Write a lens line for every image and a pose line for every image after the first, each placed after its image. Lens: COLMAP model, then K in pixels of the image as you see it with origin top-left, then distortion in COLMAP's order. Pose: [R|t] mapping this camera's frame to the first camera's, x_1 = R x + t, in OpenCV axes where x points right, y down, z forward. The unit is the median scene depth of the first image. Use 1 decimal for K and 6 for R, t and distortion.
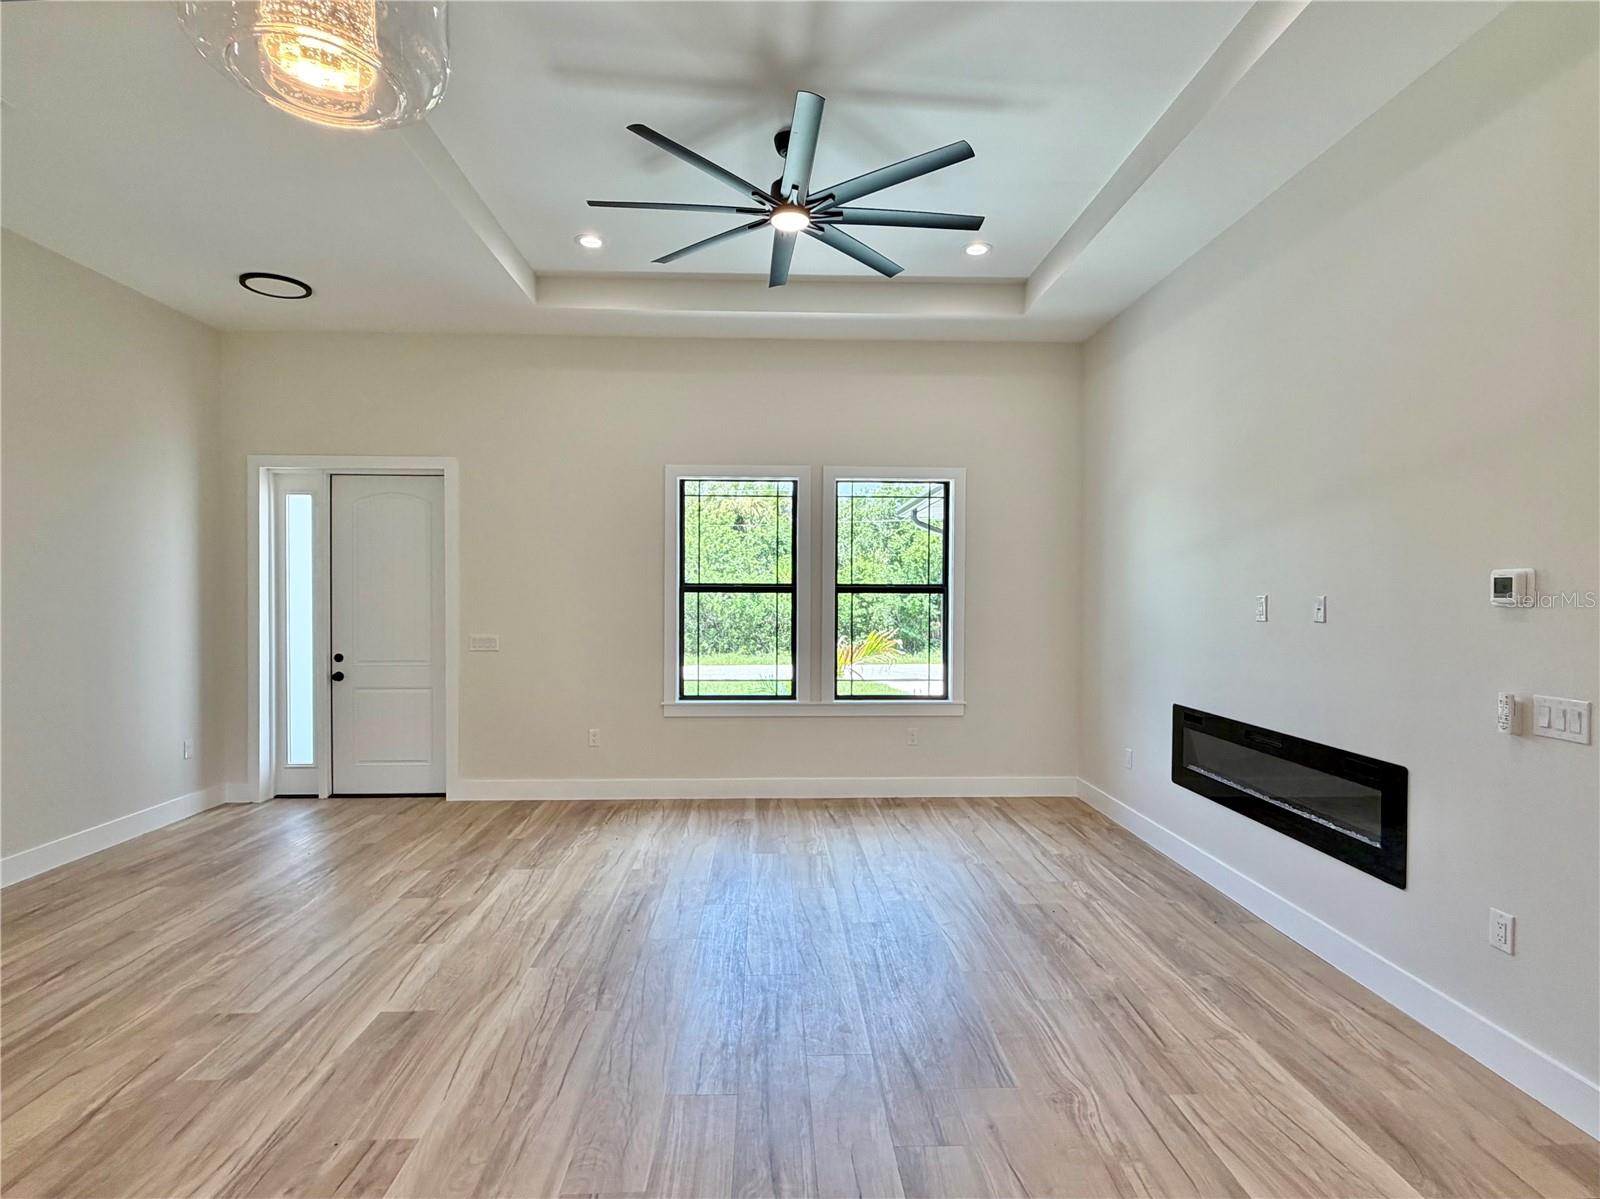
lens RADIAL K [[789.8, 0, 780.2], [0, 789.8, 597.4], [0, 0, 1]] dist [-0.002699, 0.000614]
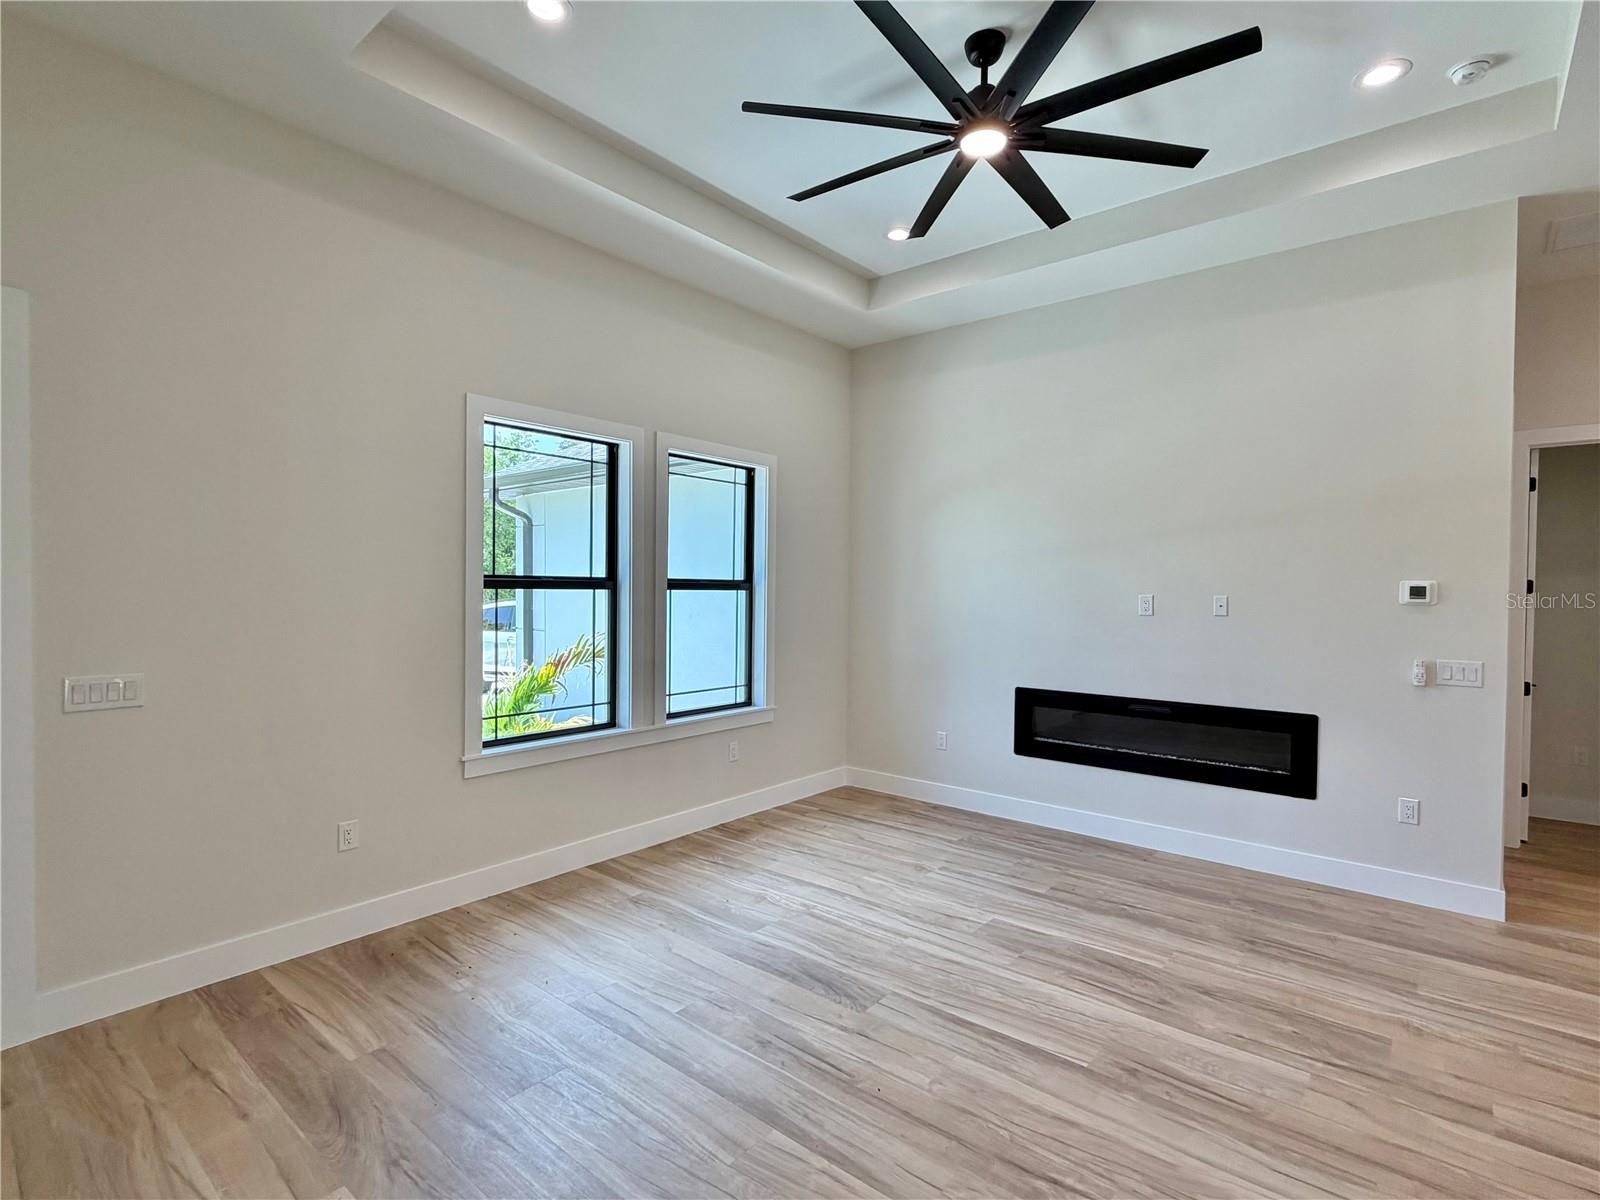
lens RADIAL K [[789.8, 0, 780.2], [0, 789.8, 597.9], [0, 0, 1]] dist [-0.002699, 0.000614]
pose [[0.670207, -0.008206, 0.742129, -0.577232], [-0.002580, 0.999907, 0.013387, -0.010441], [-0.742170, -0.010887, 0.670123, 0.467959]]
